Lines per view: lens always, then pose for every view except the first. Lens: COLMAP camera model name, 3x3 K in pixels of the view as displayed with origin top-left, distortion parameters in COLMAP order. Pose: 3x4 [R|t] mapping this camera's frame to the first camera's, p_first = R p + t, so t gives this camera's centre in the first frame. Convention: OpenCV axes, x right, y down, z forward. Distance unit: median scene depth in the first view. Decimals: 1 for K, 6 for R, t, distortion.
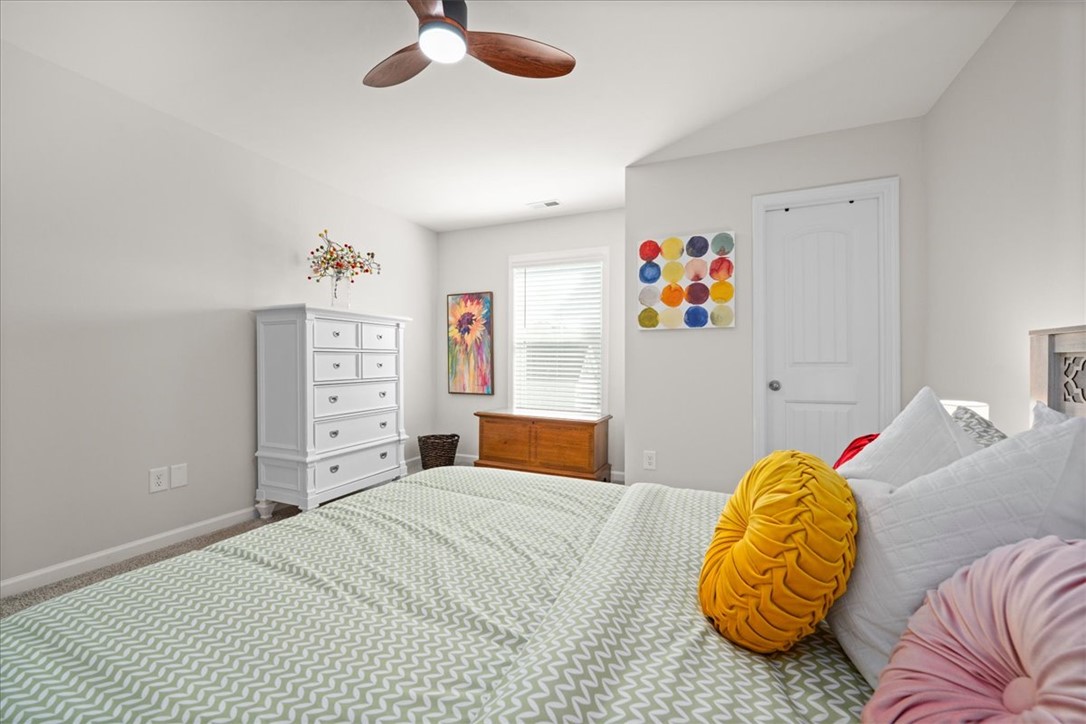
lens RADIAL K [[436.6, 0, 537.1], [0, 436.6, 367.5], [0, 0, 1]] dist [-0.003750, 0.000997]
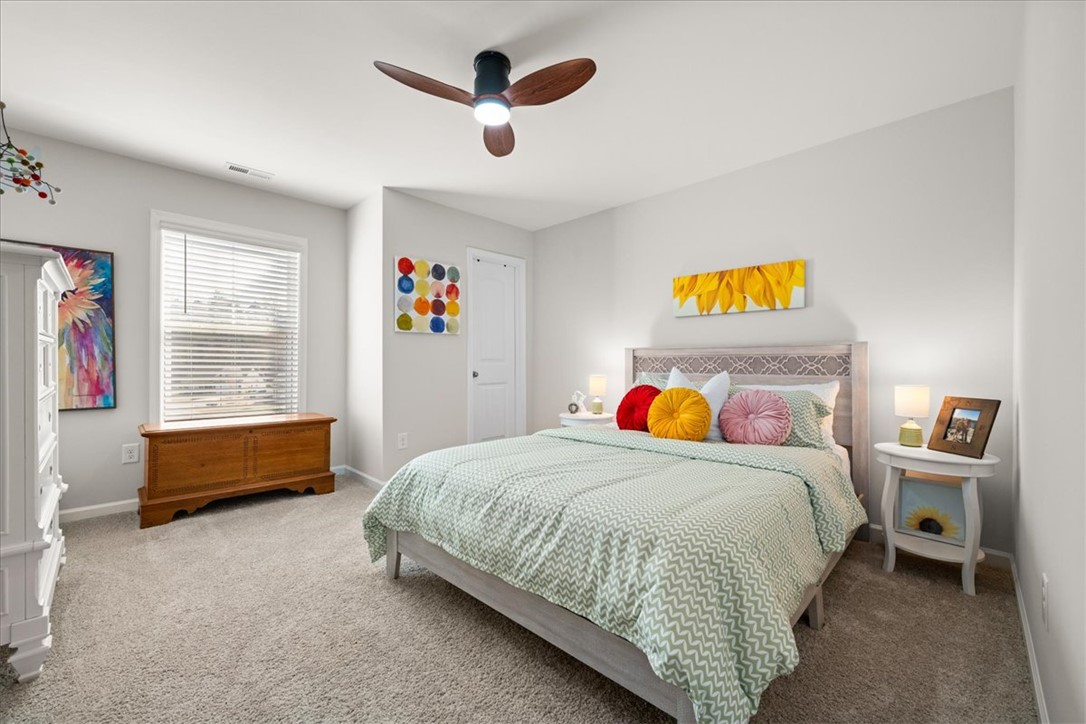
lens RADIAL K [[436.6, 0, 546.0], [0, 436.6, 358.4], [0, 0, 1]] dist [-0.003750, 0.000997]
pose [[0.347052, 0.000943, 0.937845, -0.740347], [0.010391, 0.999934, -0.004850, -0.004086], [-0.937788, 0.011429, 0.347019, 0.225059]]
